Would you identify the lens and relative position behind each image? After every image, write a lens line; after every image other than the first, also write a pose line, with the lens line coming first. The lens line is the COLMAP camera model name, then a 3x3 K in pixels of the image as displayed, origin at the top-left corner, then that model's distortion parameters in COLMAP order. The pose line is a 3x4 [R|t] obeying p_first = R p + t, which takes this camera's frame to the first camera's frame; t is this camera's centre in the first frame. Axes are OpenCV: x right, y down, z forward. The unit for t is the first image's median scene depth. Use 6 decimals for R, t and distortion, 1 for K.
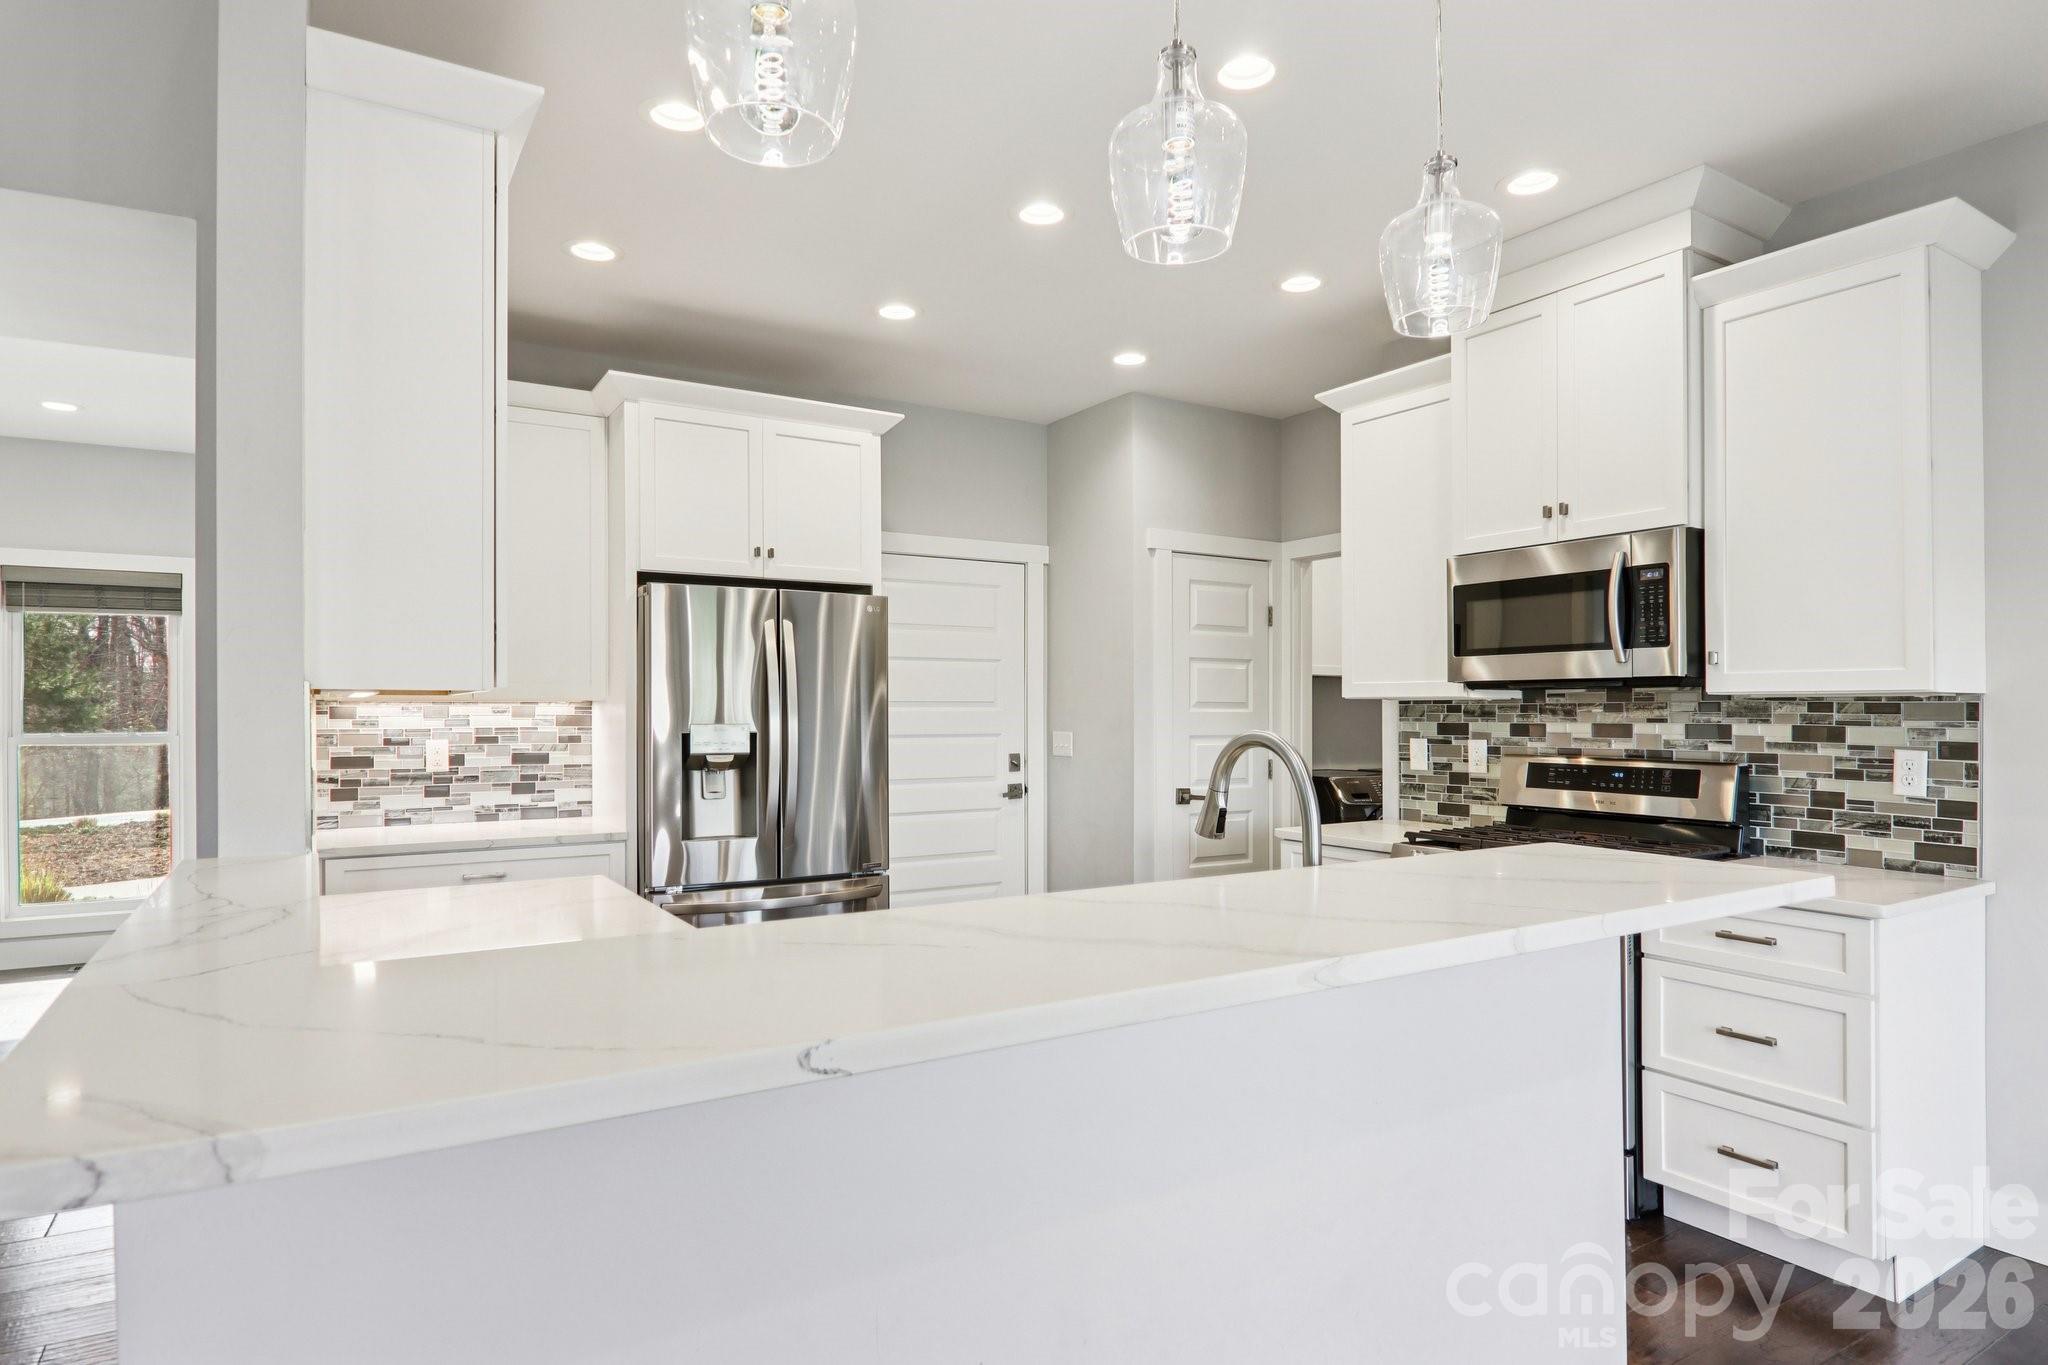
lens RADIAL K [[1132.5, 0, 1029.3], [0, 1132.5, 700.9], [0, 0, 1]] dist [0.001751, -0.018974]
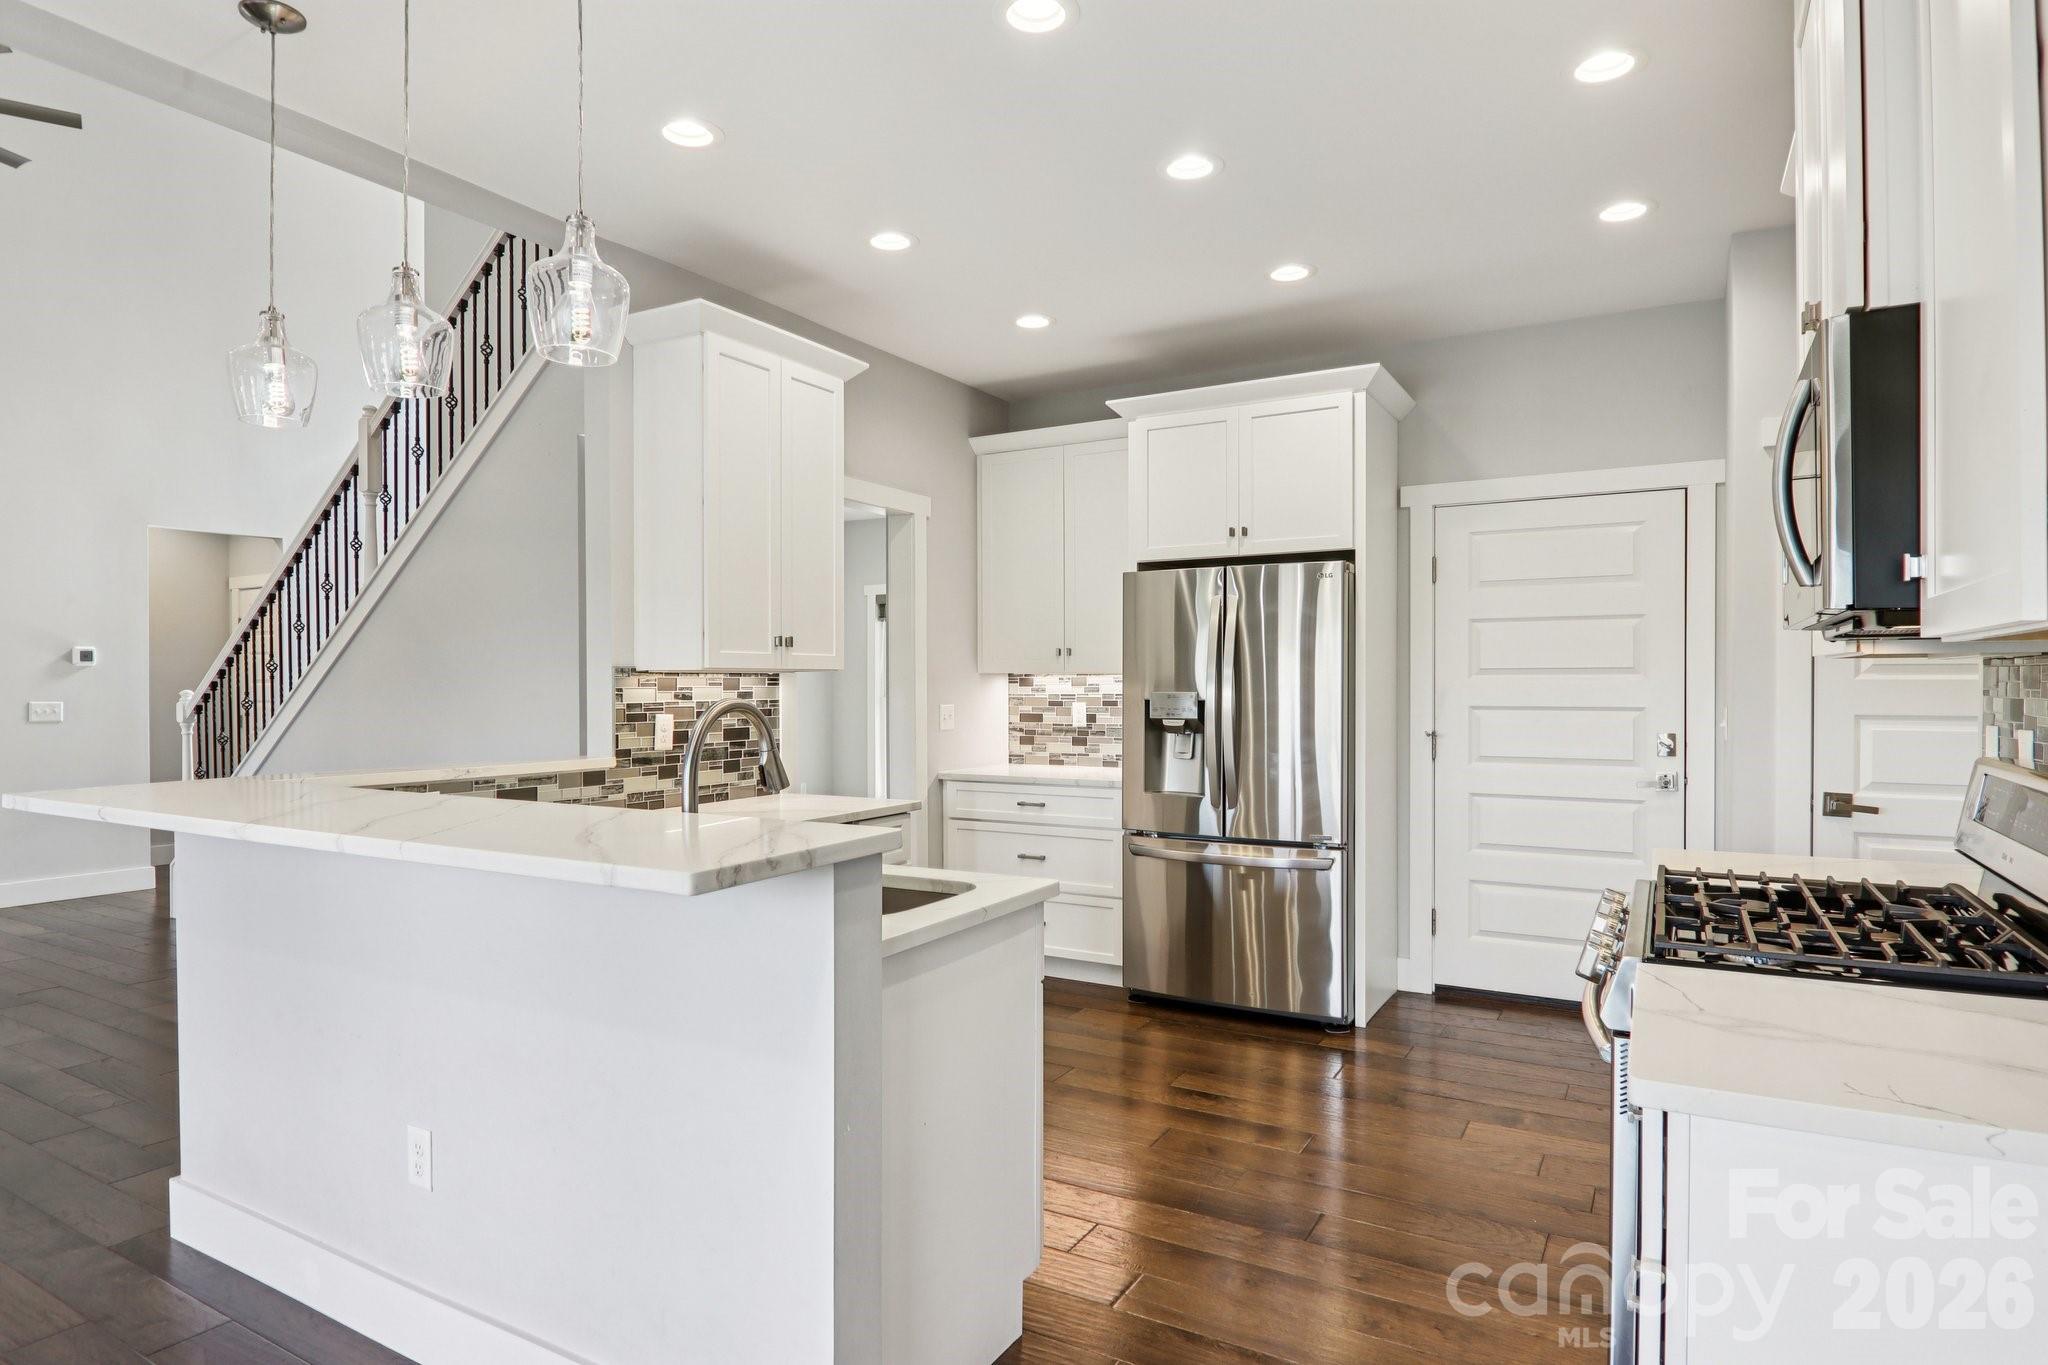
lens RADIAL K [[1132.5, 0, 1029.3], [0, 1132.5, 700.9], [0, 0, 1]] dist [0.001751, -0.018974]
pose [[0.470449, 0.013329, -0.882327, 0.716391], [0.010742, 0.999725, 0.020830, 0.004565], [0.882362, -0.019277, 0.470176, 0.371526]]
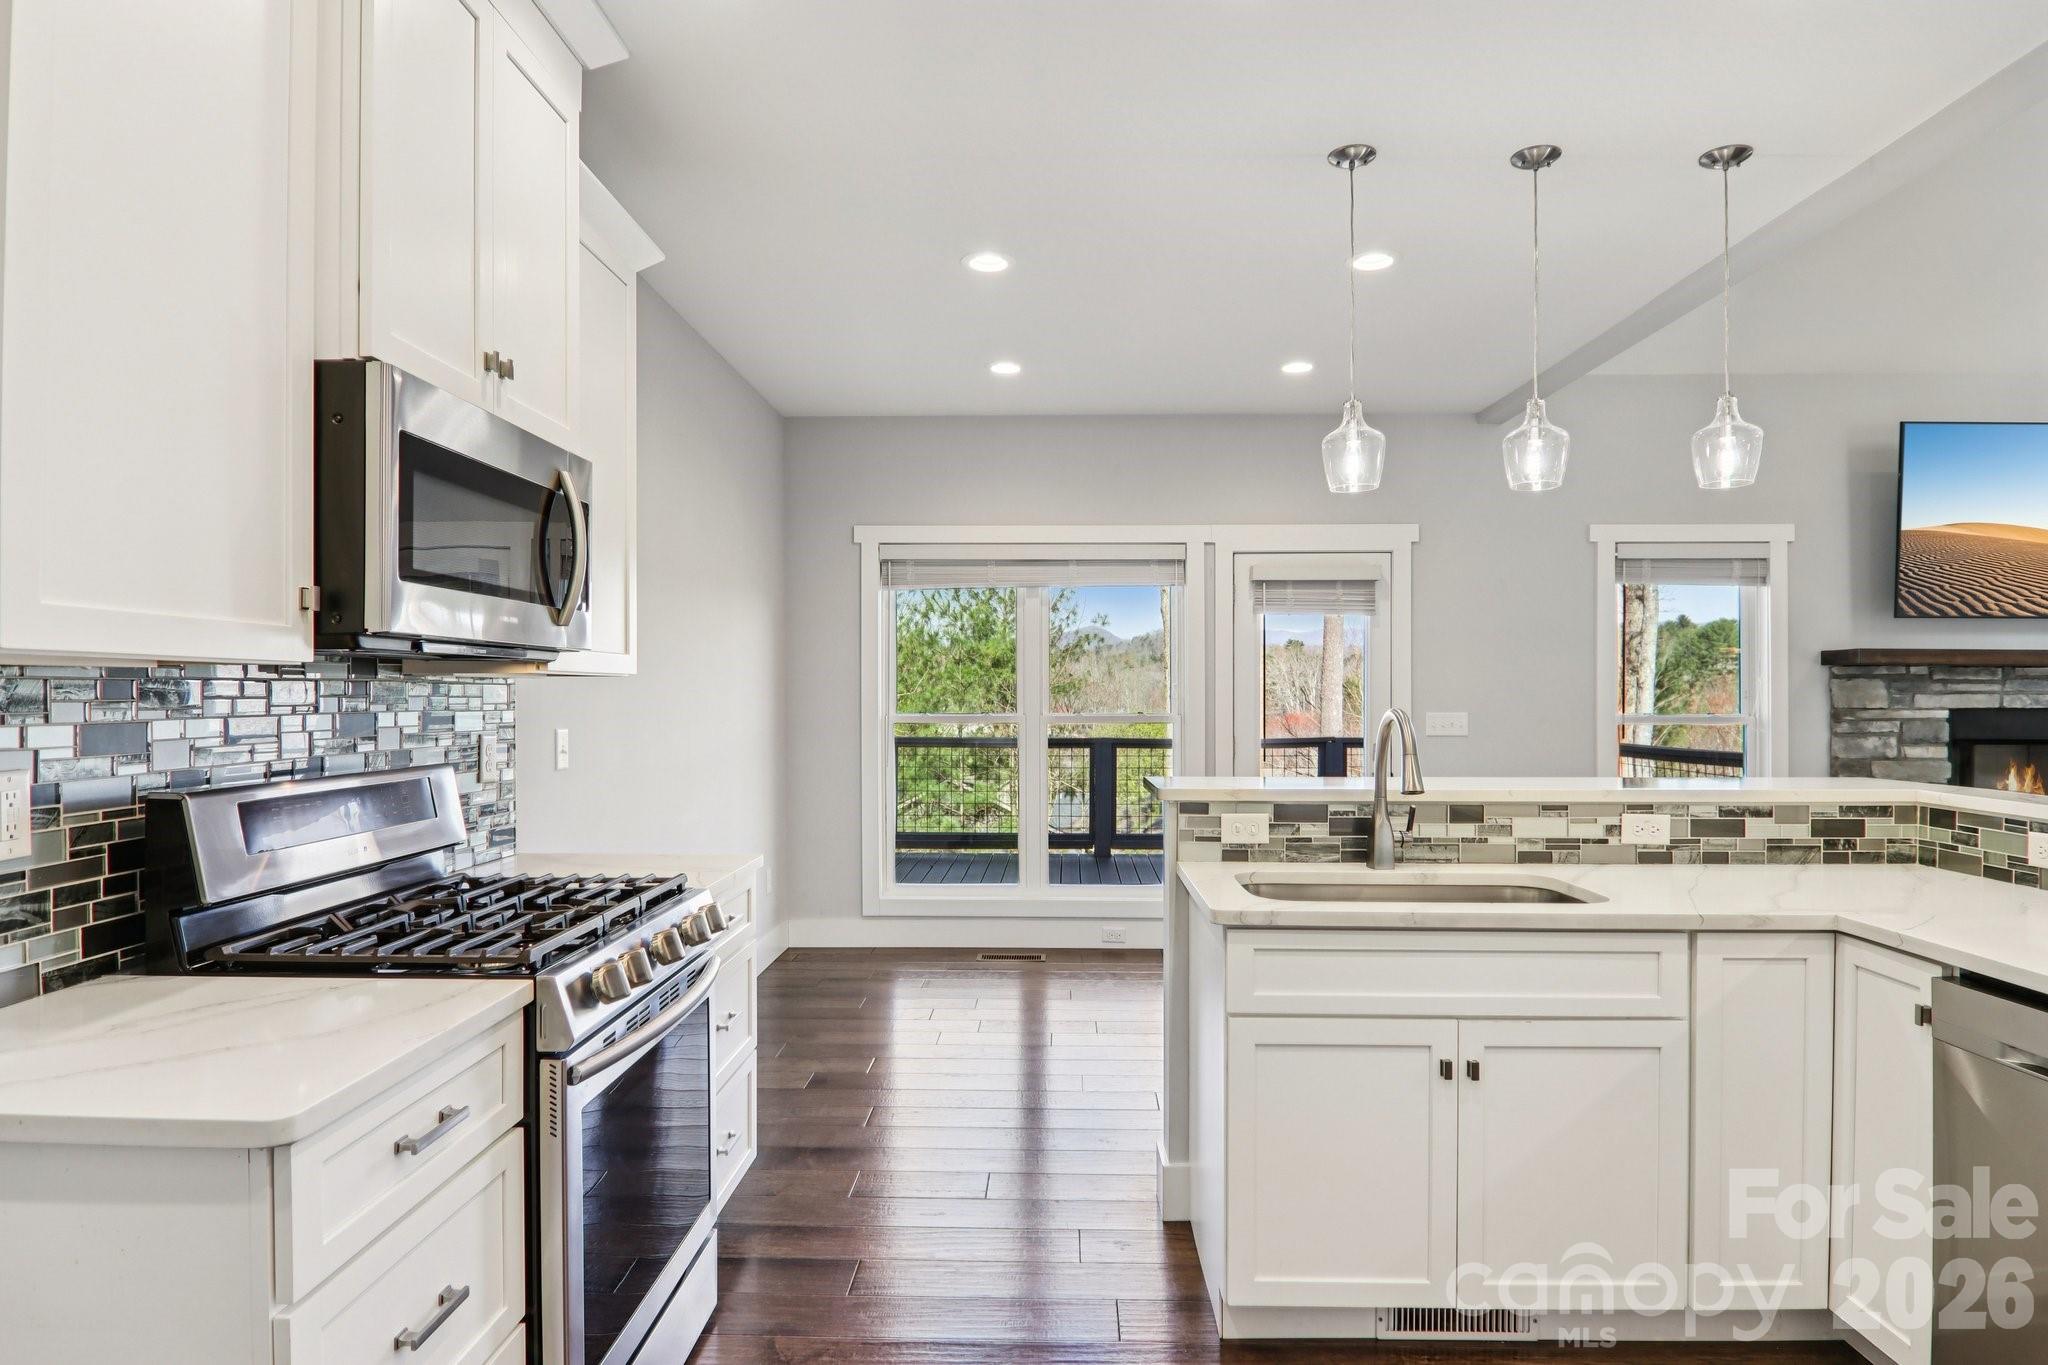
lens RADIAL K [[1132.5, 0, 1029.3], [0, 1132.5, 700.9], [0, 0, 1]] dist [0.001751, -0.018974]
pose [[-0.834668, -0.004932, 0.550732, -0.100015], [-0.005234, 0.999986, 0.001022, 0.009835], [-0.550729, -0.002029, -0.834682, 1.251807]]
